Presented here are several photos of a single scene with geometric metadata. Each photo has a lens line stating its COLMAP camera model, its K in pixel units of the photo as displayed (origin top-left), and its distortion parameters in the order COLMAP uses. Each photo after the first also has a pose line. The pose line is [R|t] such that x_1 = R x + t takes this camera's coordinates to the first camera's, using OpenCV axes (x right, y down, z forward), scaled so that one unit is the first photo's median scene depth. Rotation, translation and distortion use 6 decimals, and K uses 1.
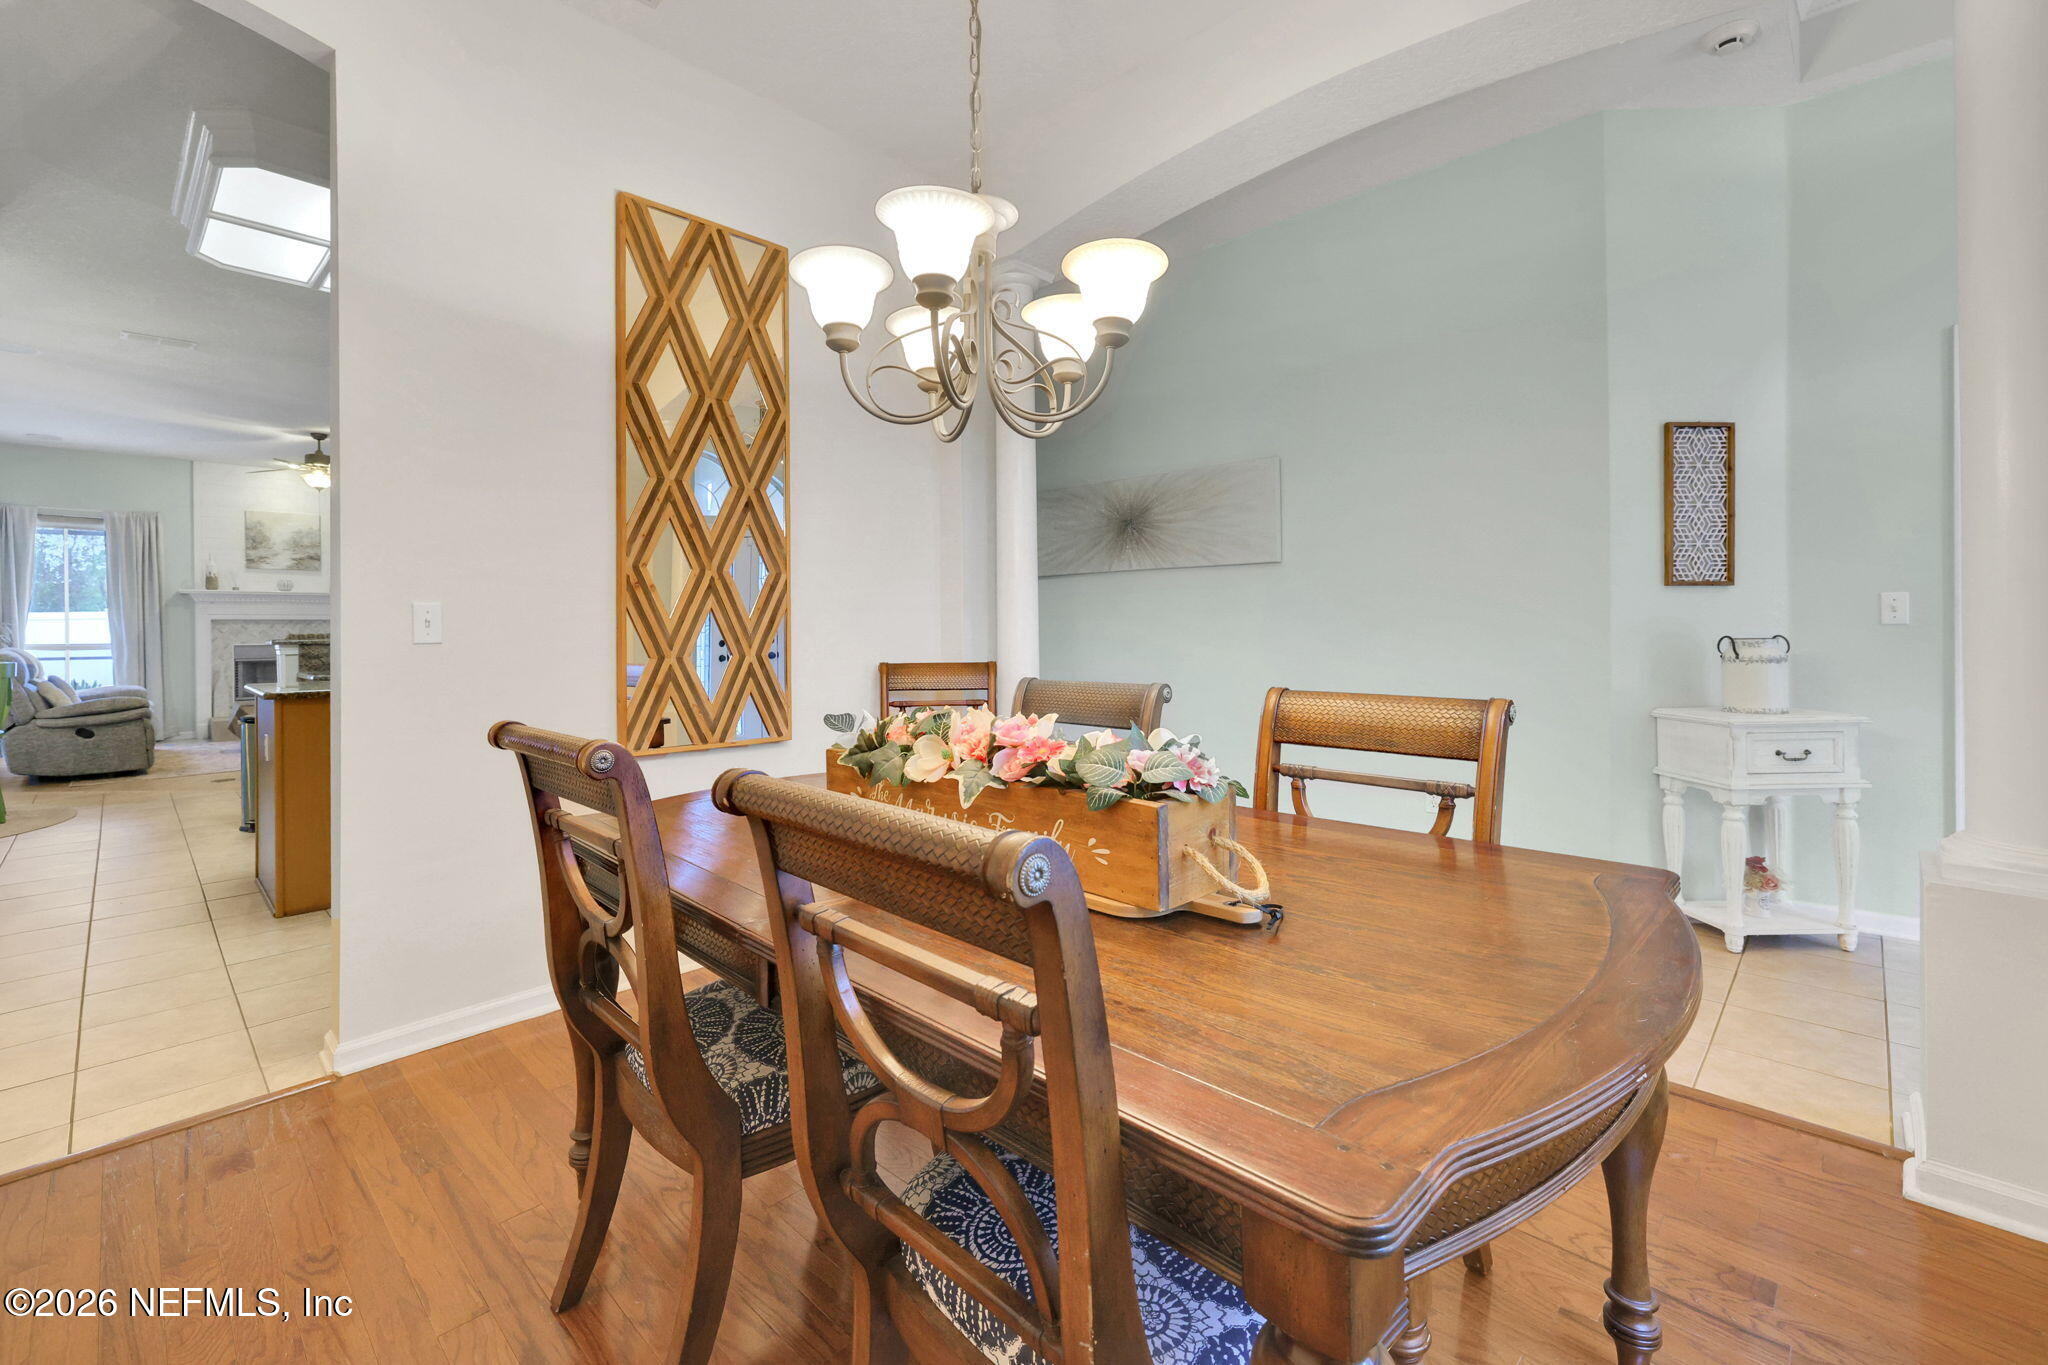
lens RADIAL K [[897.6, 0, 1056.2], [0, 897.6, 623.6], [0, 0, 1]] dist [-0.001756, -0.000821]
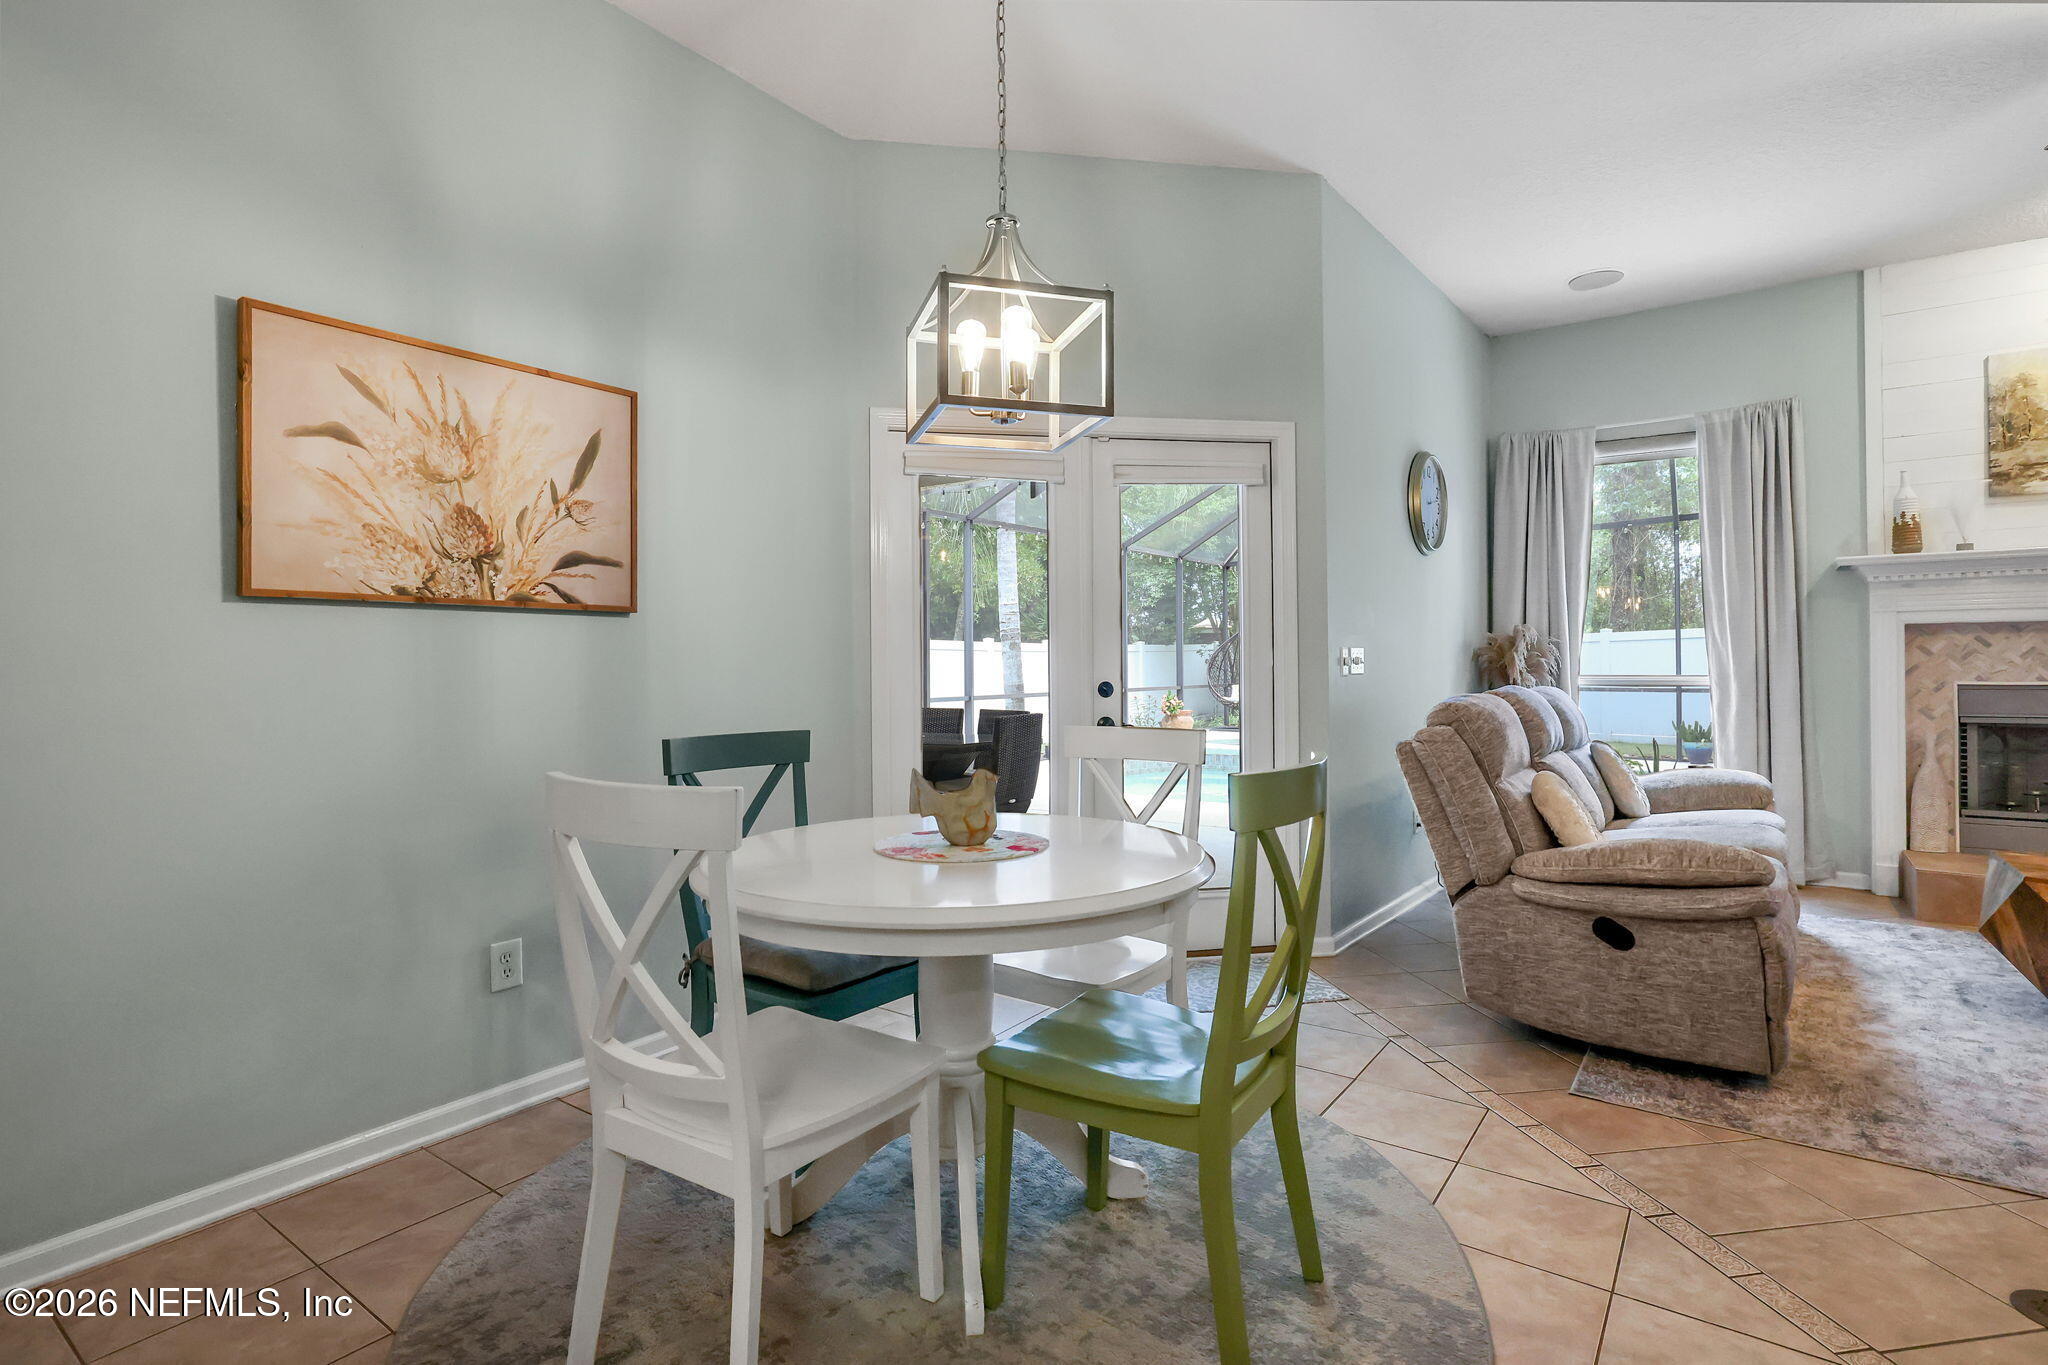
lens RADIAL K [[1003.0, 0, 996.0], [0, 1003.0, 659.0], [0, 0, 1]] dist [-0.003324, 0.001800]
pose [[0.113452, 0.005994, -0.993525, -0.514986], [0.009693, 0.999928, 0.007140, 0.004961], [0.993496, -0.010440, 0.113386, 0.511191]]
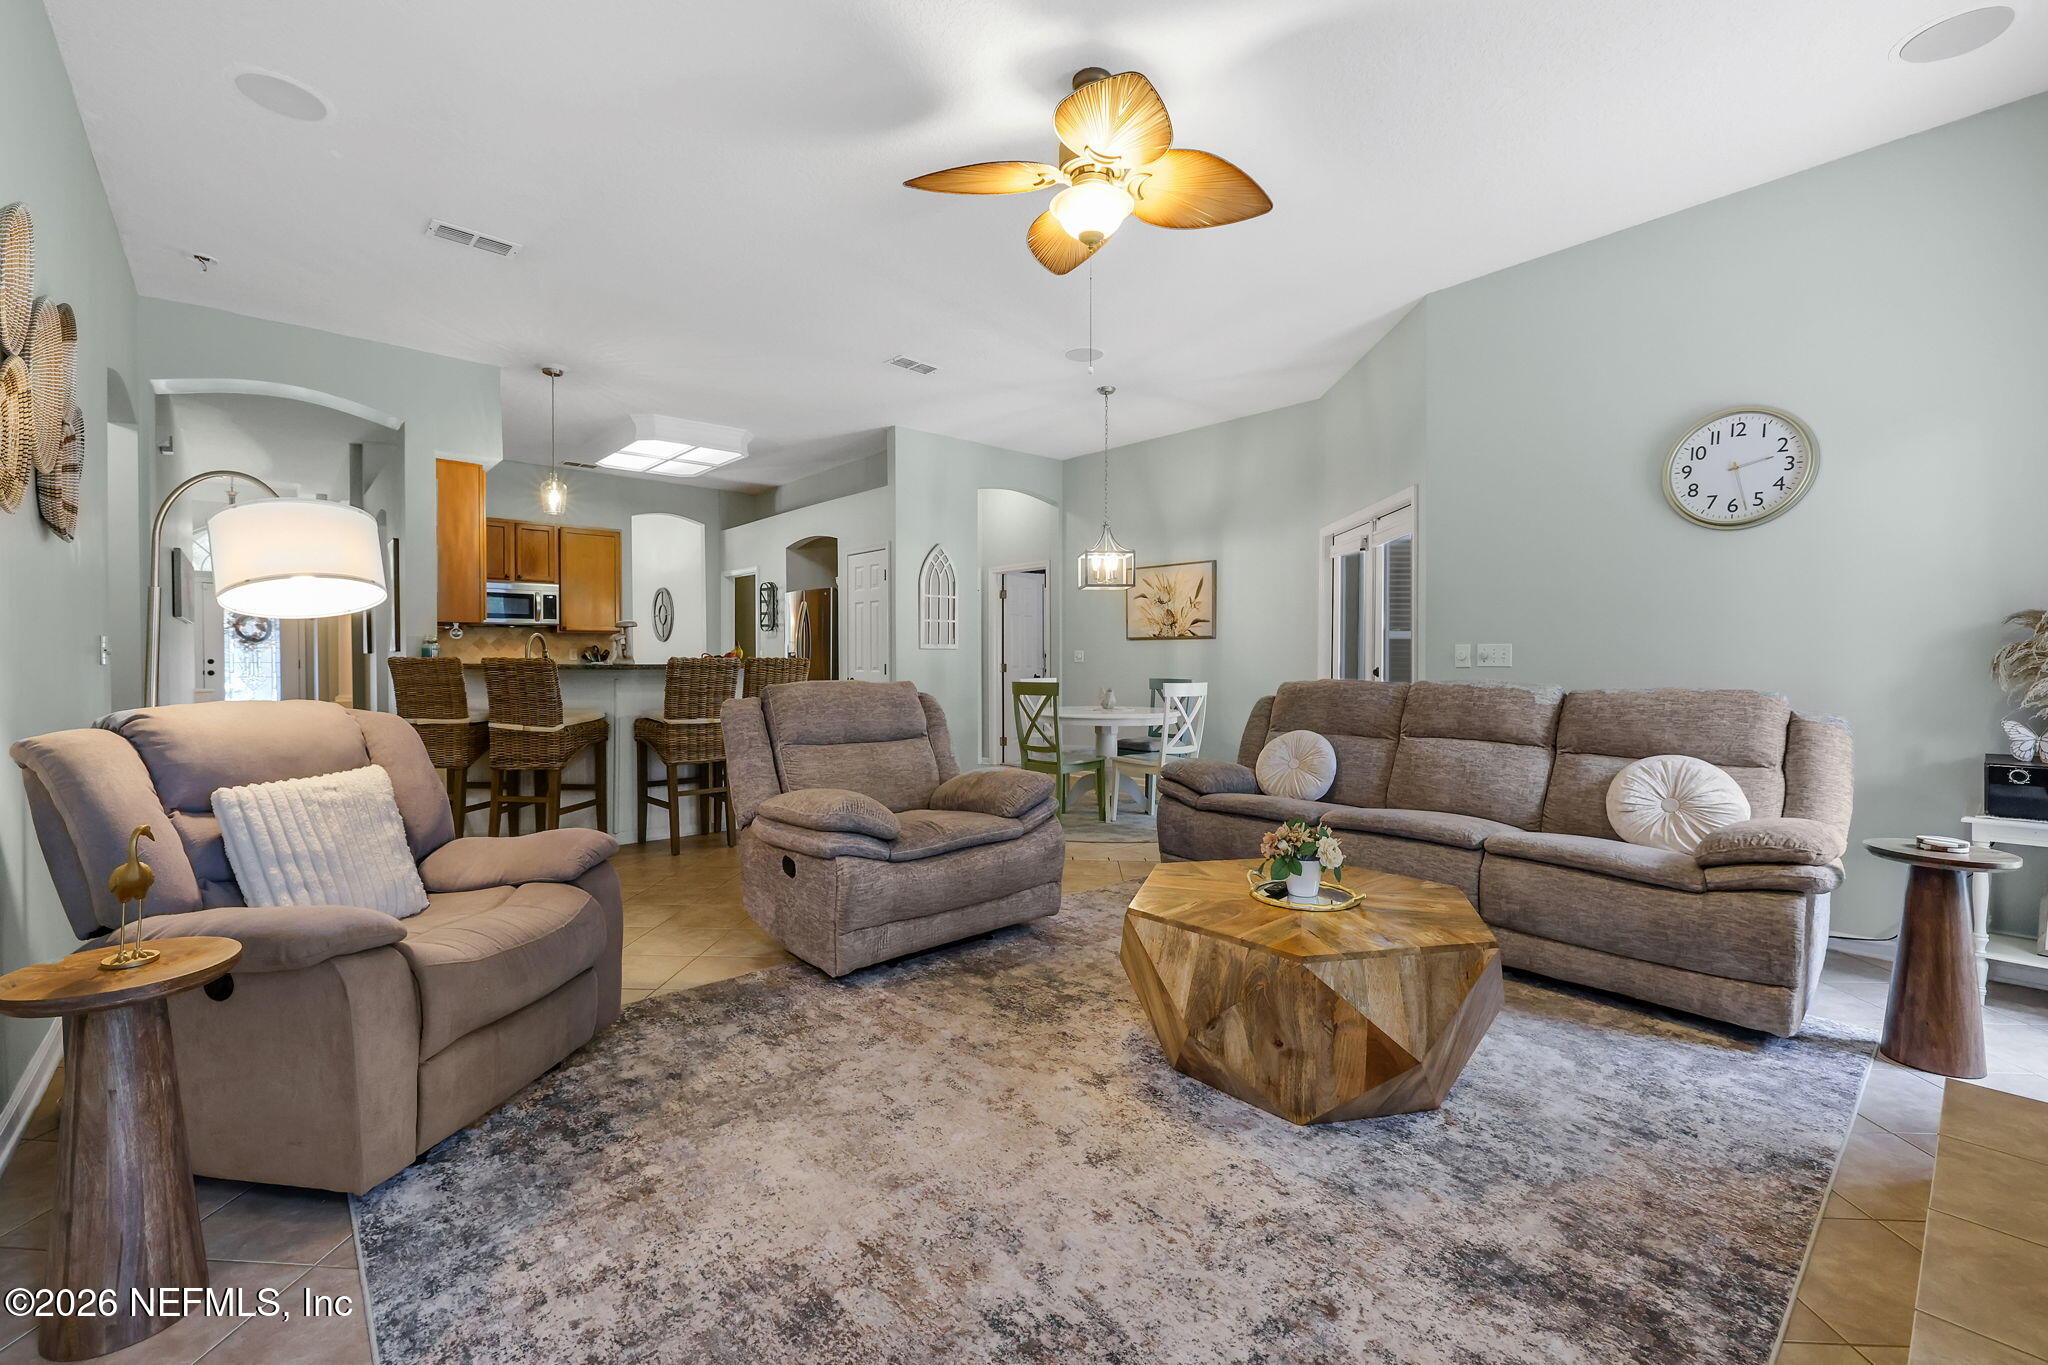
lens RADIAL K [[864.5, 0, 1036.2], [0, 864.5, 670.3], [0, 0, 1]] dist [-0.002657, 0.000353]
pose [[-0.997161, 0.009893, 0.074642, -0.724577], [0.010720, 0.999886, 0.010678, 0.010433], [-0.074528, 0.011448, -0.997153, 1.171526]]
